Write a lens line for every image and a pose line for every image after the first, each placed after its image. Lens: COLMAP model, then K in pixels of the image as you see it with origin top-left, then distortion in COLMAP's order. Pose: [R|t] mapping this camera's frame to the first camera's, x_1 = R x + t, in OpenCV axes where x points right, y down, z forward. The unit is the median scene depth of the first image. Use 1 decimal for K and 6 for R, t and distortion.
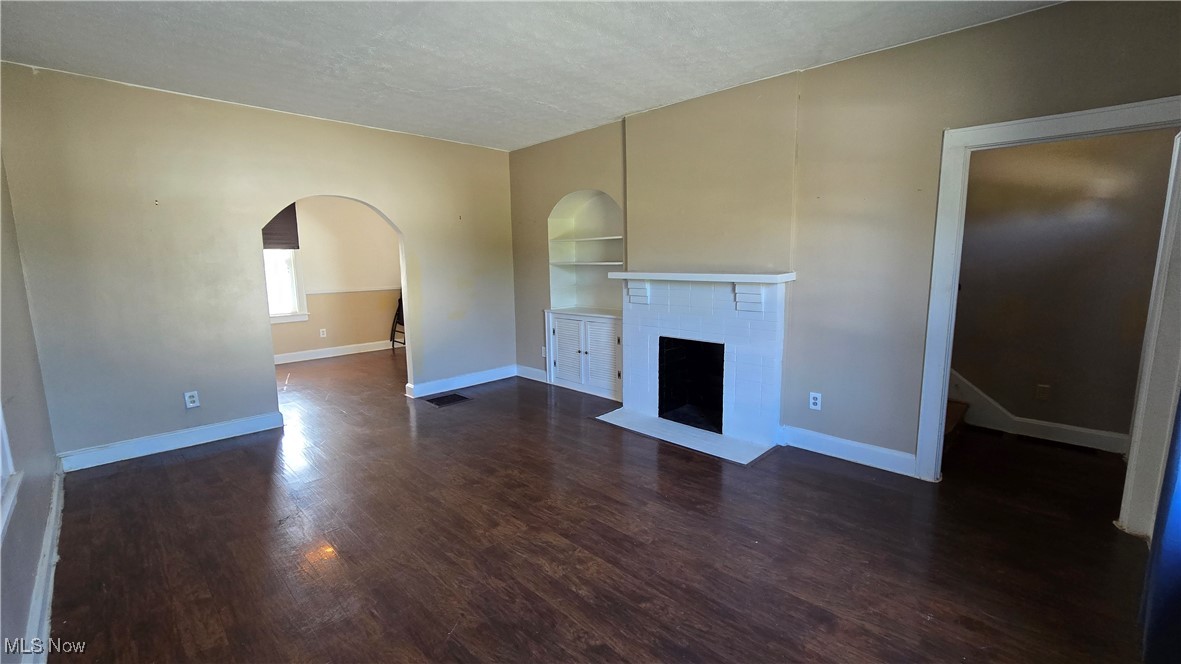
lens RADIAL K [[487.1, 0, 590.5], [0, 487.1, 332.0], [0, 0, 1]] dist [-0.002634, -0.000247]
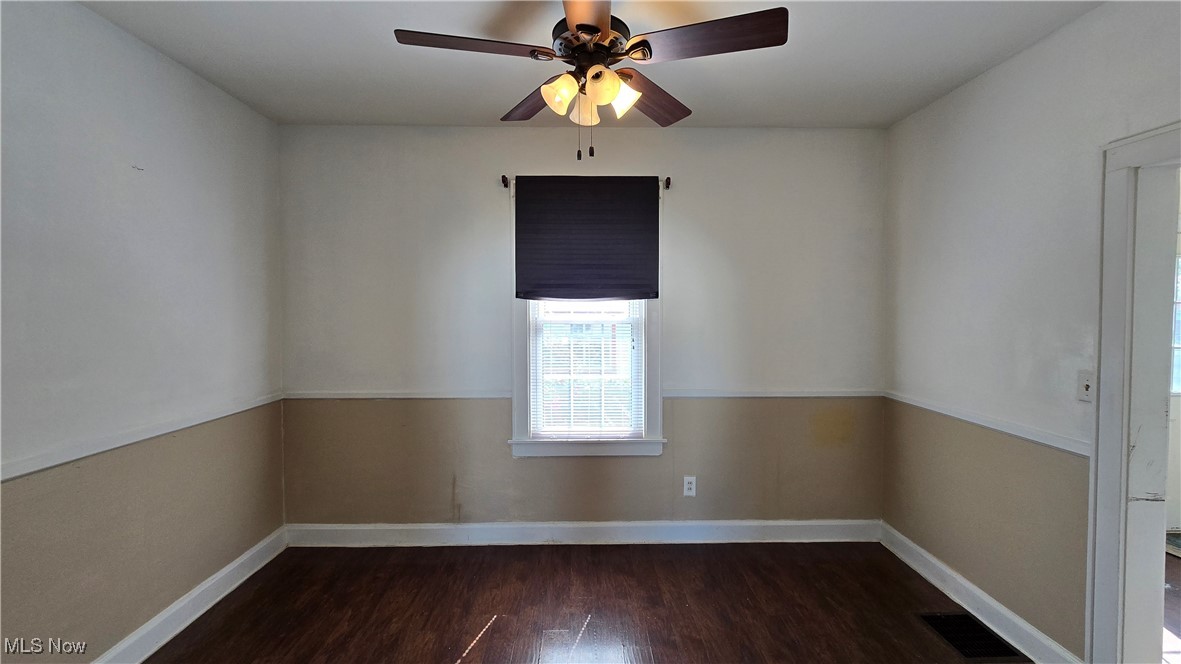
lens RADIAL K [[487.1, 0, 590.5], [0, 487.1, 332.0], [0, 0, 1]] dist [-0.002634, -0.000247]
pose [[0.696947, 0.051512, -0.715270, -0.451449], [-0.113912, 0.992705, -0.039502, -0.159696], [0.708018, 0.109009, 0.697731, 0.909294]]
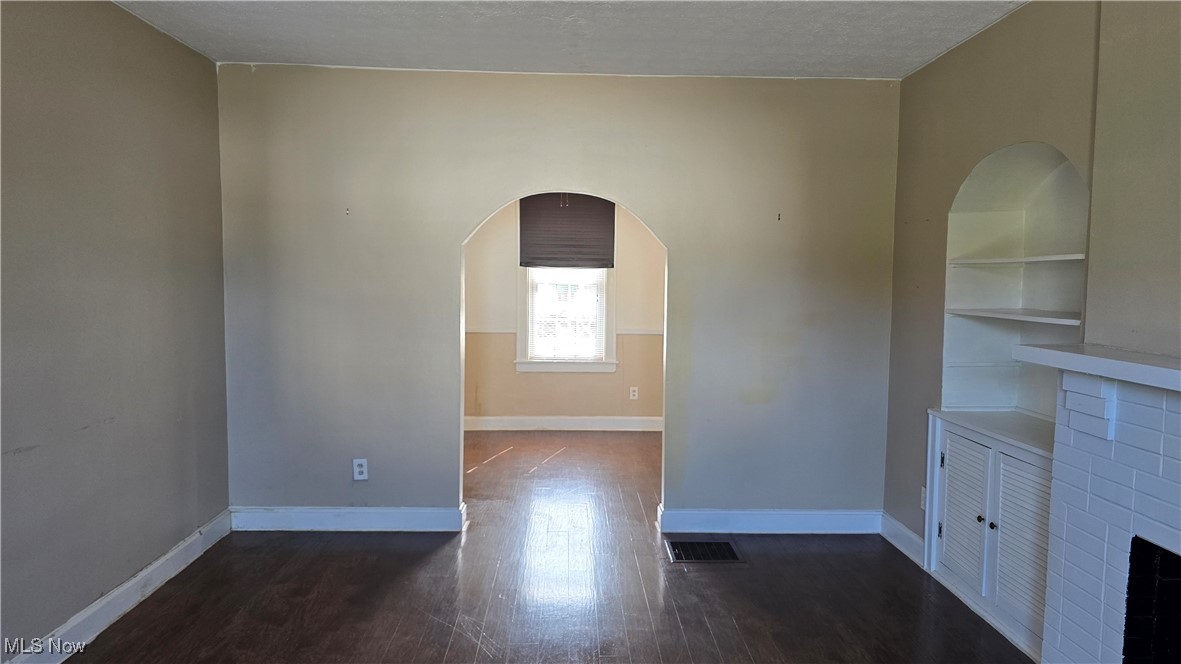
lens RADIAL K [[798.9, 0, 606.0], [0, 798.9, 343.5], [0, 0, 1]] dist [0.041229, -0.000848]
pose [[0.728426, 0.081824, -0.680221, 0.224336], [-0.124915, 0.992062, -0.014431, -0.066049], [0.673641, 0.095482, 0.732865, 0.259975]]
